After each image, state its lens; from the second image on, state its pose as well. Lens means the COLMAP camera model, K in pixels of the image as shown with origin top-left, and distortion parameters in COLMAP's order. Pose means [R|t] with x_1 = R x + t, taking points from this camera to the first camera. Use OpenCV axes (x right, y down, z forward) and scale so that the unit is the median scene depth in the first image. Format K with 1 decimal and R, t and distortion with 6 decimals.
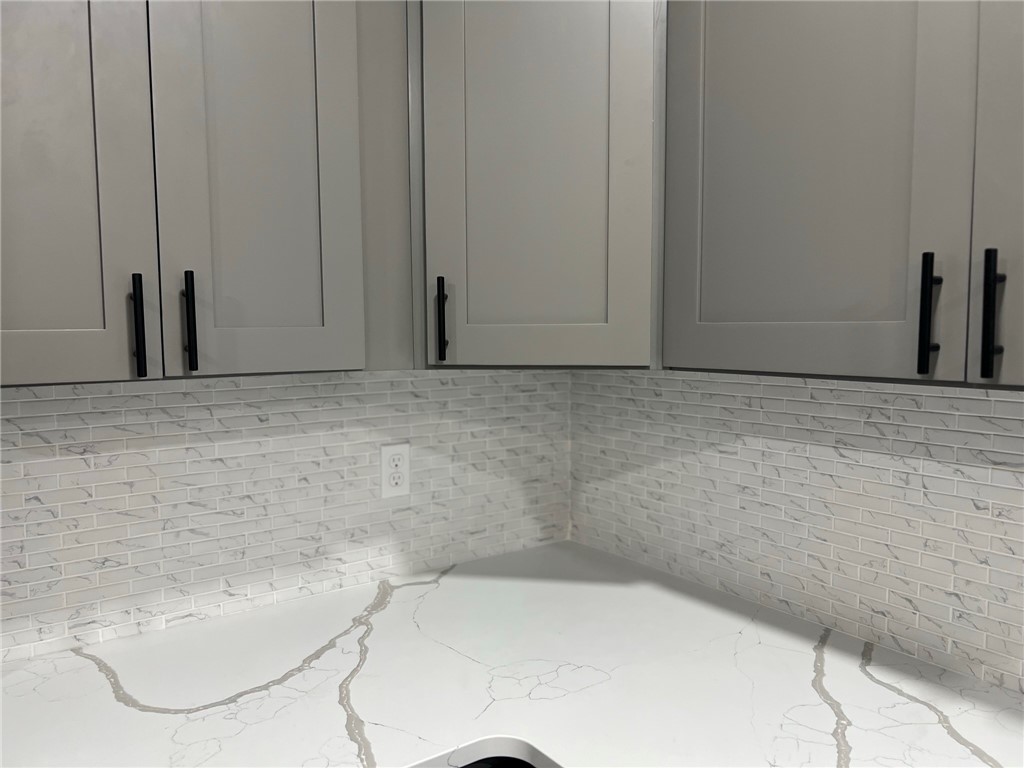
lens RADIAL K [[769.7, 0, 512.0], [0, 769.7, 384.0], [0, 0, 1]] dist [0.055106, -0.057485]
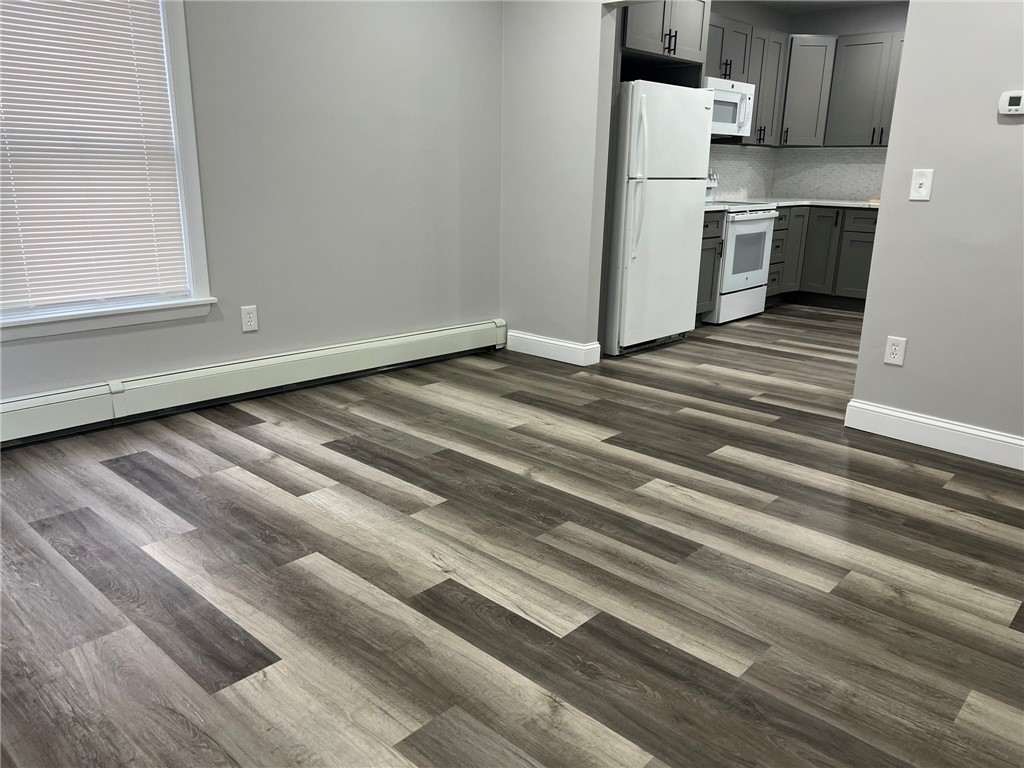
lens RADIAL K [[769.7, 0, 512.0], [0, 769.7, 384.0], [0, 0, 1]] dist [0.055106, -0.057485]
pose [[0.980705, -0.028435, 0.193416, -2.671979], [-0.011178, 0.979591, 0.200691, 0.475934], [-0.195175, -0.198980, 0.960371, -3.645223]]
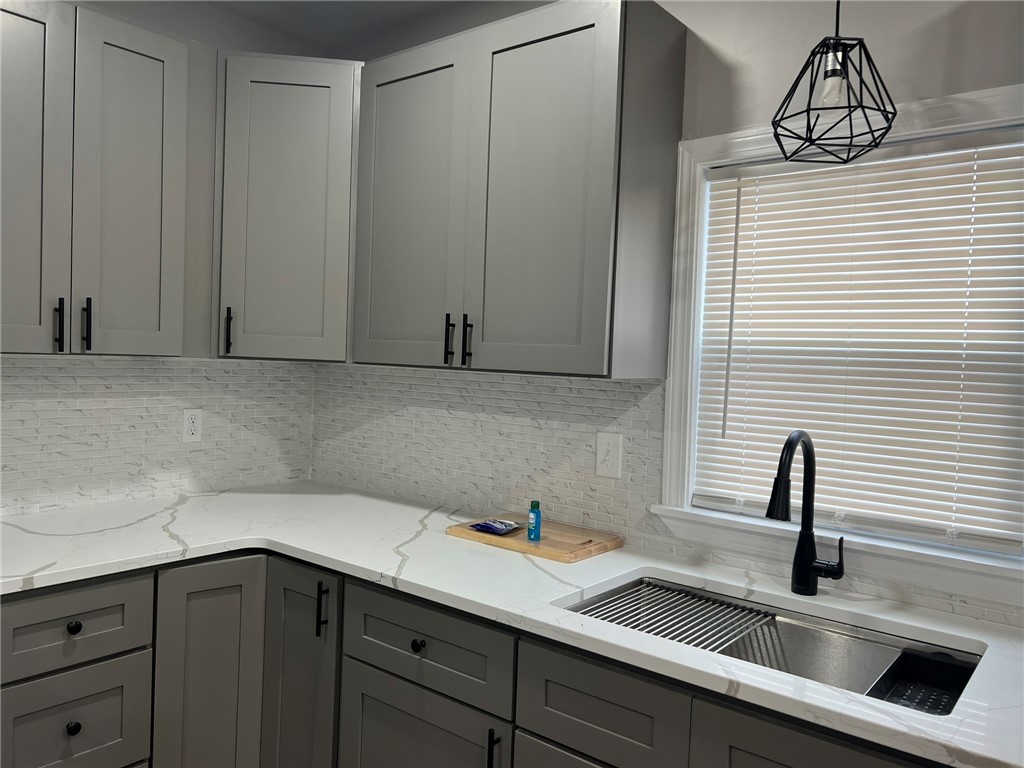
lens RADIAL K [[769.7, 0, 512.0], [0, 769.7, 384.0], [0, 0, 1]] dist [0.055106, -0.057485]
pose [[0.962739, 0.032462, 0.268477, 0.056377], [-0.023187, 0.999022, -0.037645, 0.081443], [-0.269437, 0.030017, 0.962550, -0.801790]]
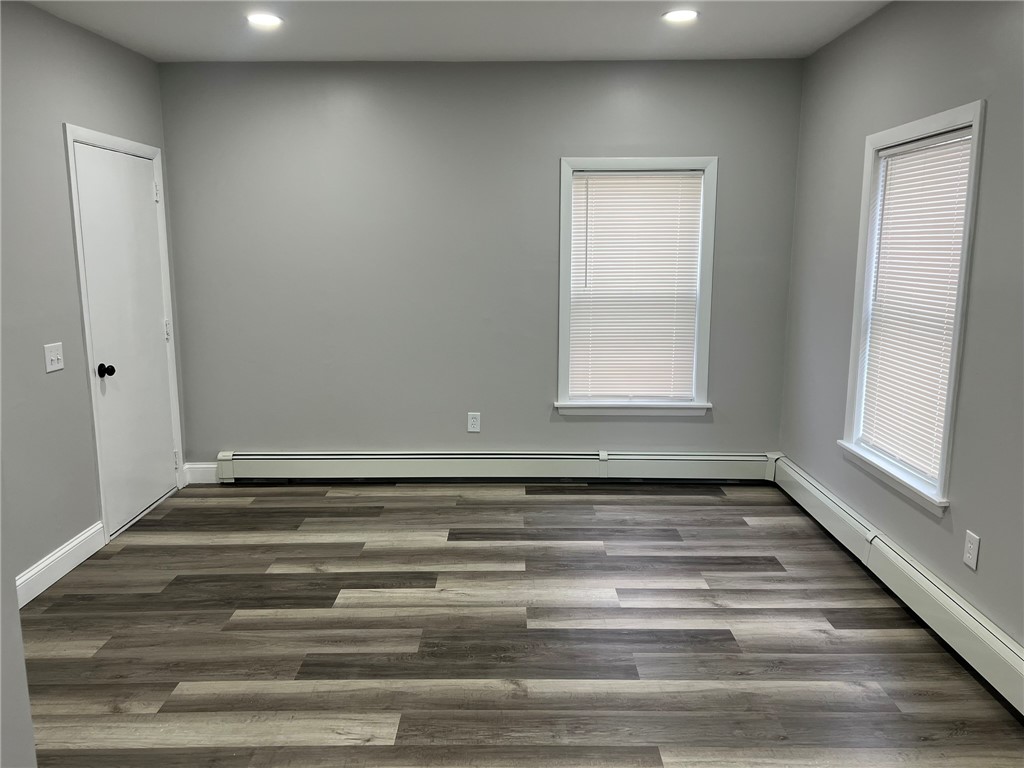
lens RADIAL K [[769.7, 0, 512.0], [0, 769.7, 384.0], [0, 0, 1]] dist [0.055106, -0.057485]
pose [[-0.591884, 0.145896, -0.792709, -0.854961], [-0.055942, 0.973674, 0.220972, 0.023217], [0.804079, 0.175136, -0.568141, -0.776828]]
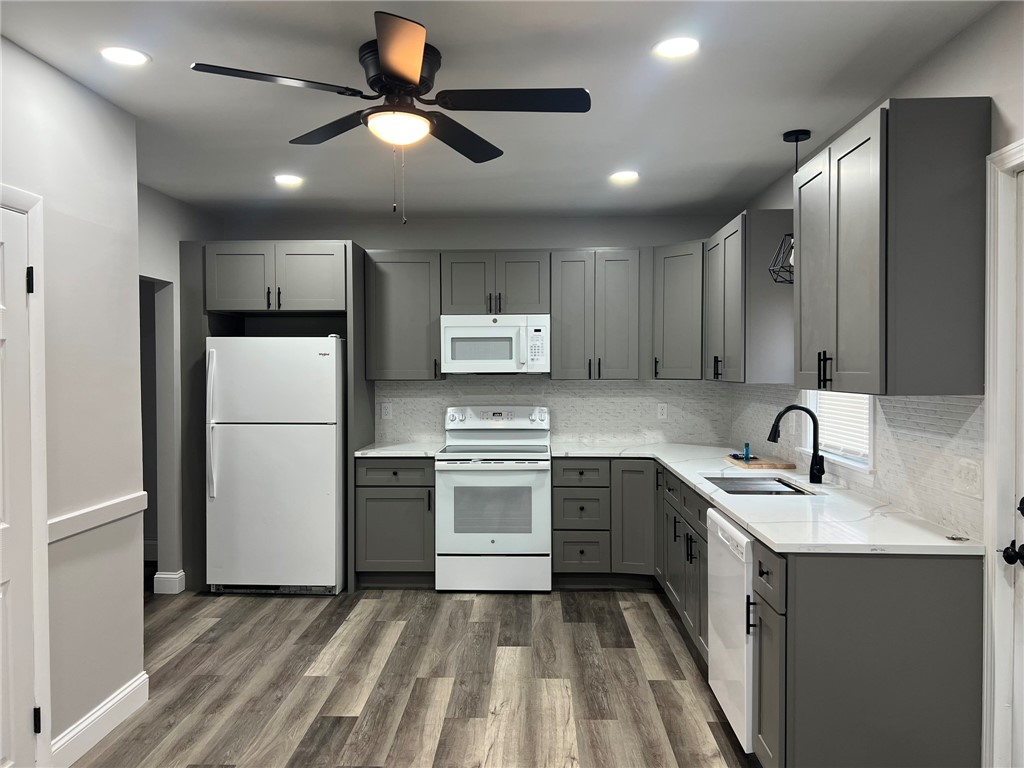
lens RADIAL K [[769.7, 0, 512.0], [0, 769.7, 384.0], [0, 0, 1]] dist [0.055106, -0.057485]
pose [[0.789724, 0.016567, -0.613238, 1.604548], [-0.048005, 0.998239, -0.034853, 0.162926], [0.611581, 0.056963, 0.789129, -2.392602]]
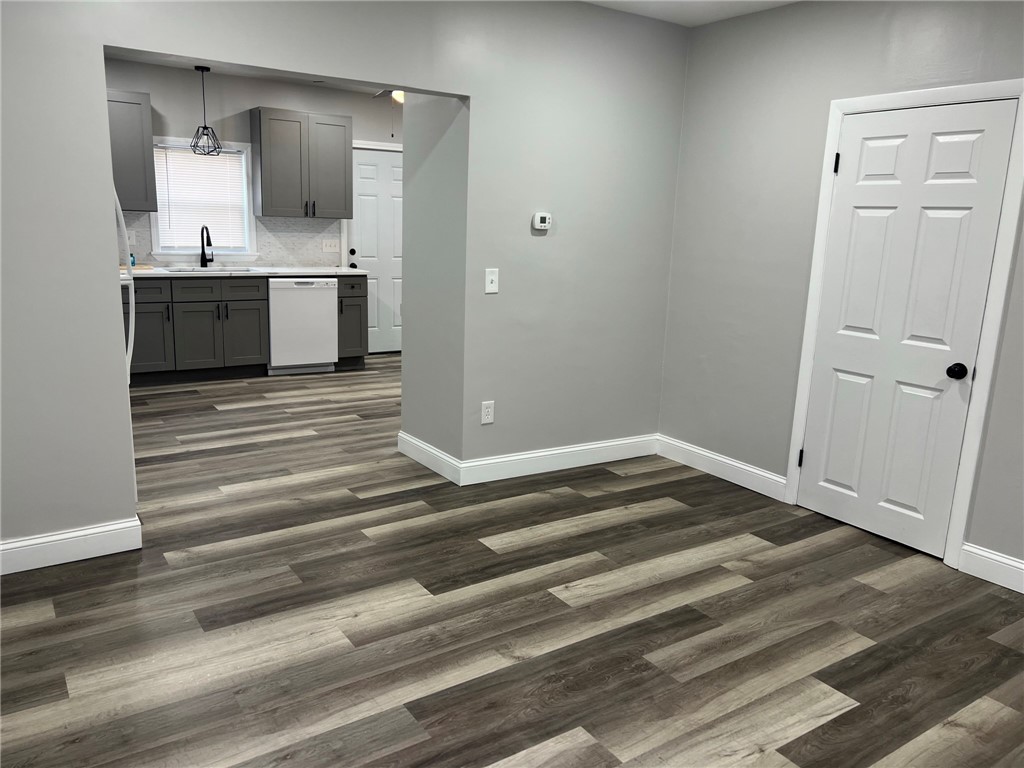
lens RADIAL K [[769.7, 0, 512.0], [0, 769.7, 384.0], [0, 0, 1]] dist [0.055106, -0.057485]
pose [[0.032505, -0.205261, 0.978167, -3.848811], [0.038245, 0.978223, 0.204002, 0.152774], [-0.998740, 0.030779, 0.039647, -1.779145]]
